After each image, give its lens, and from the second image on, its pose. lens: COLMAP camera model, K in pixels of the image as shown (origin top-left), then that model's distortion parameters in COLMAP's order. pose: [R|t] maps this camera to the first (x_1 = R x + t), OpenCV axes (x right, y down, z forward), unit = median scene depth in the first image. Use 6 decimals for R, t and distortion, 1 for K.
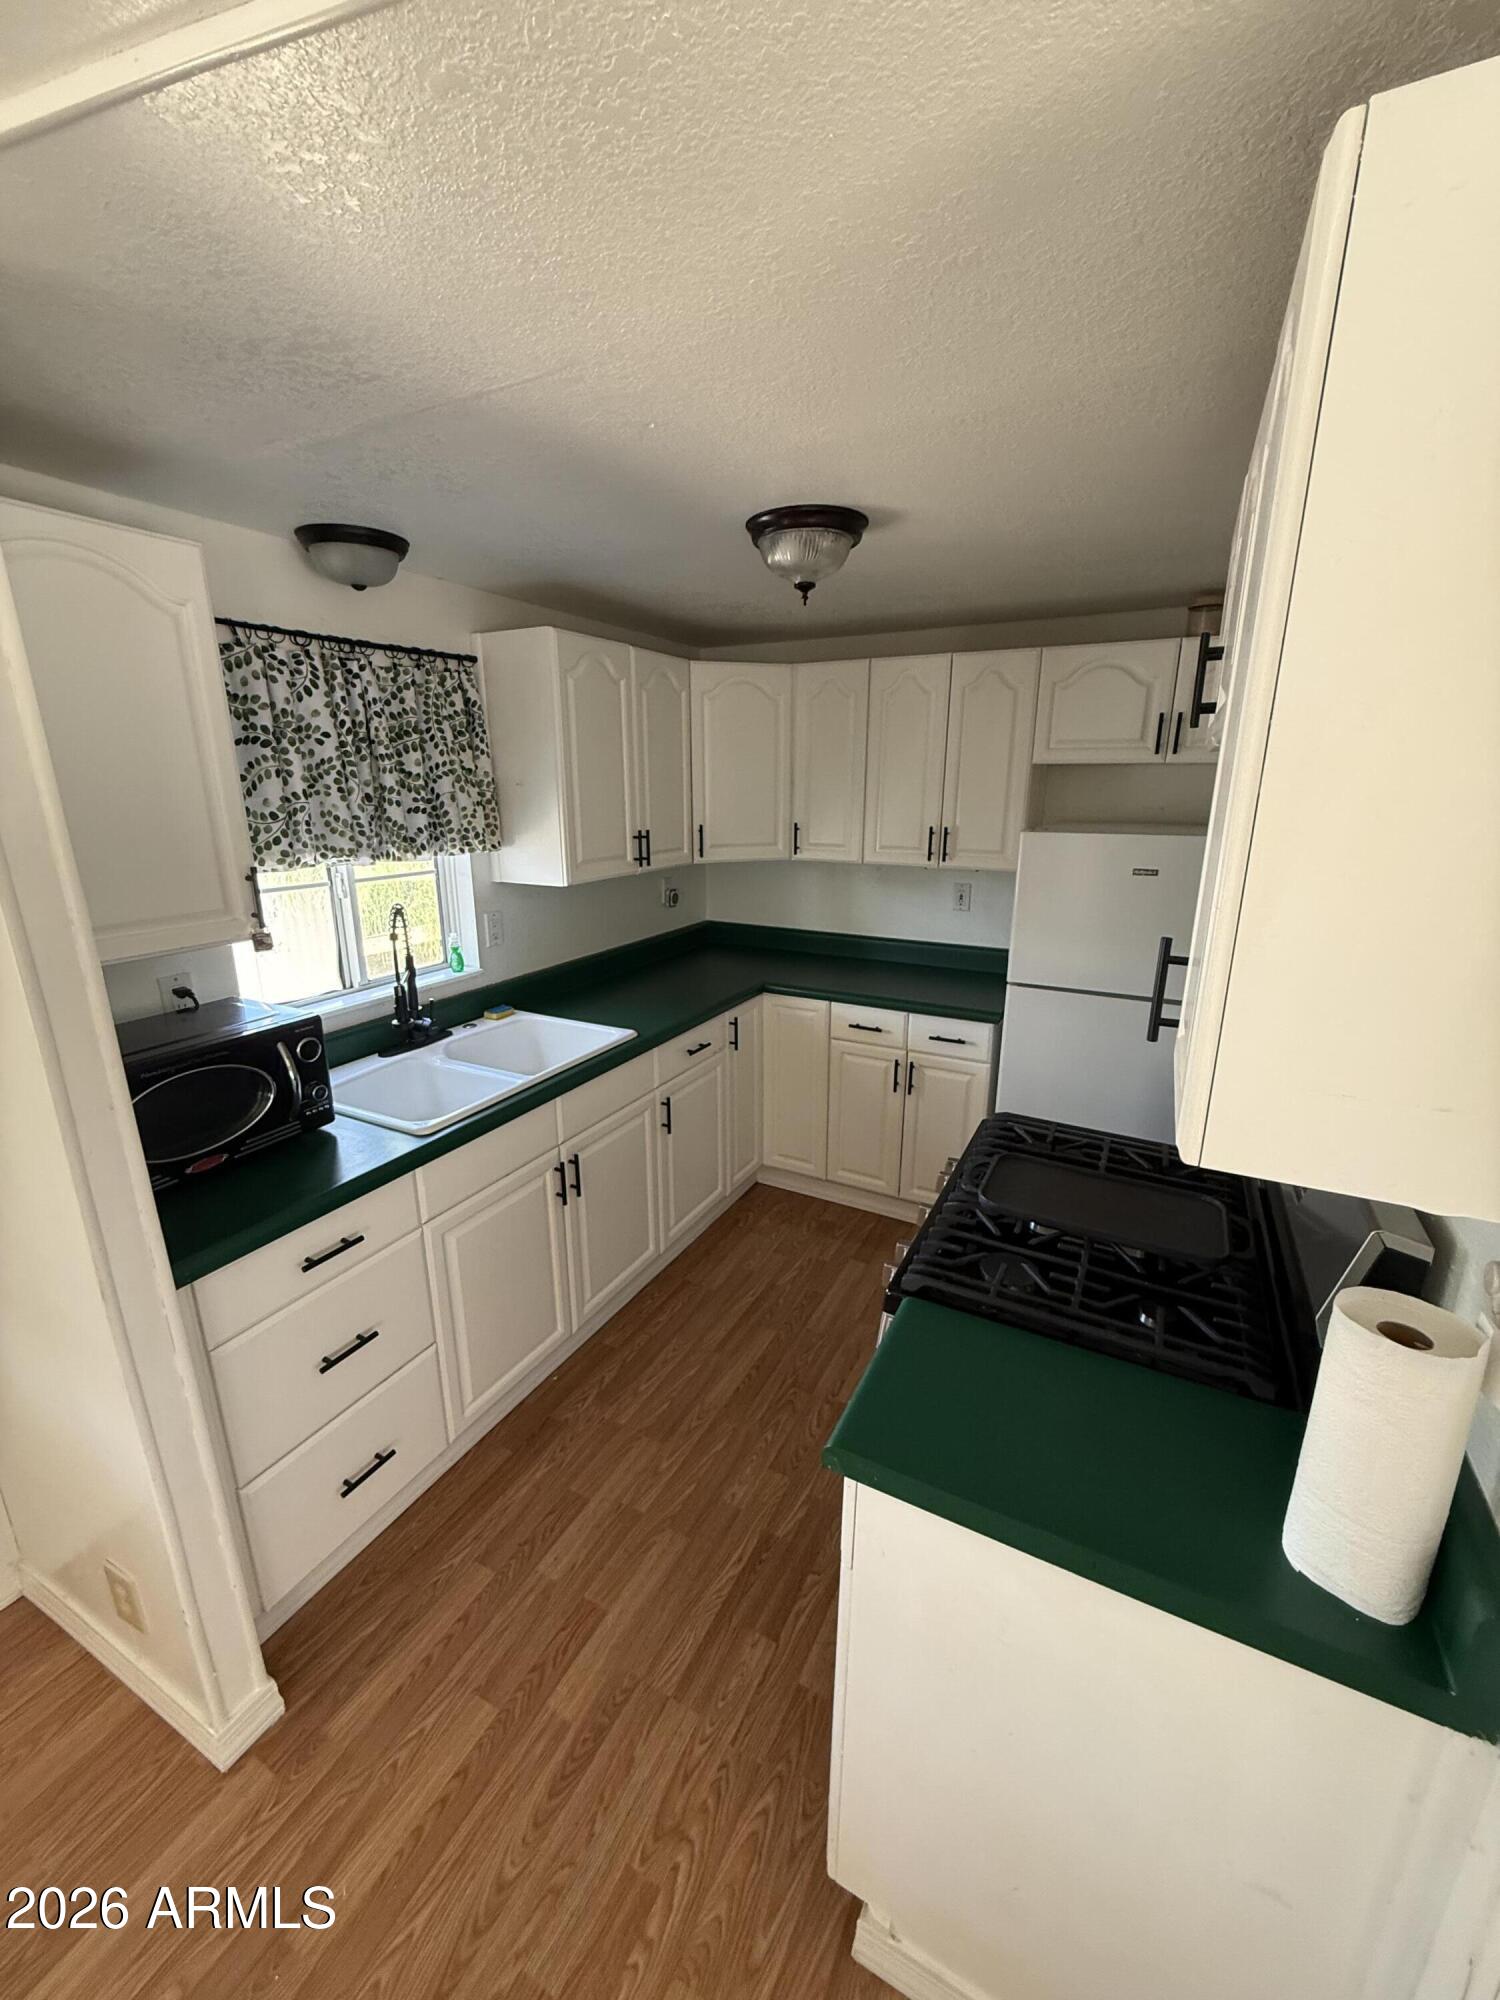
lens RADIAL K [[794.3, 0, 762.9], [0, 794.3, 996.1], [0, 0, 1]] dist [-0.000864, 0.000266]
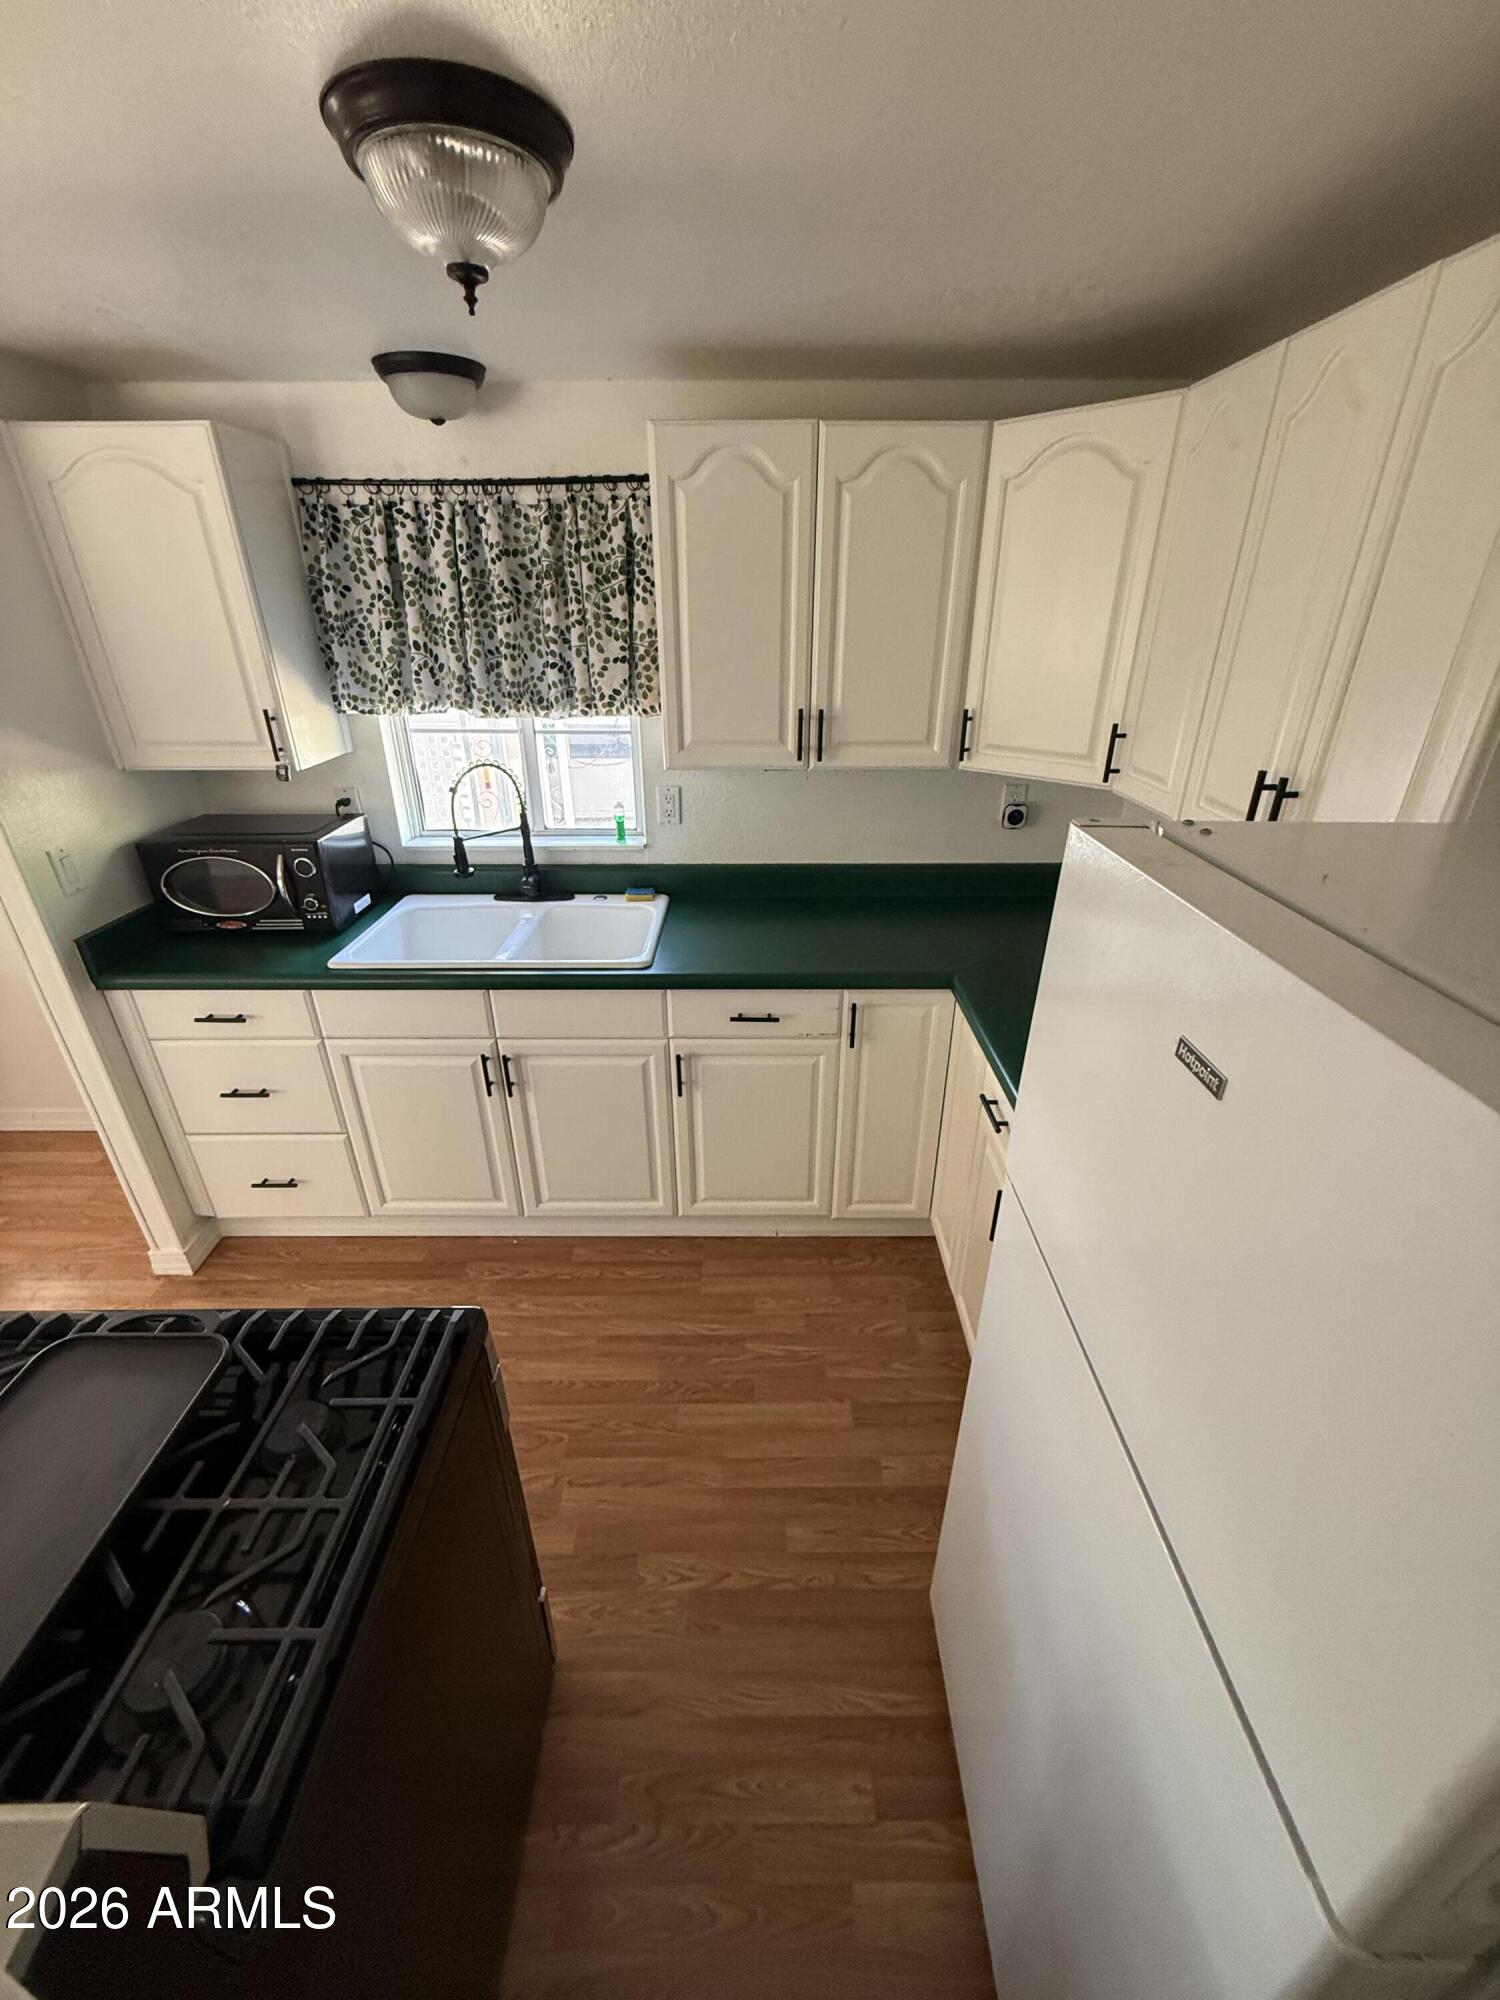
lens RADIAL K [[794.3, 0, 757.2], [0, 794.3, 997.8], [0, 0, 1]] dist [-0.000864, 0.000266]
pose [[0.462524, 0.388931, -0.796746, 0.592444], [-0.235749, 0.920246, 0.312362, -0.216189], [0.854689, 0.043357, 0.517326, 0.713408]]
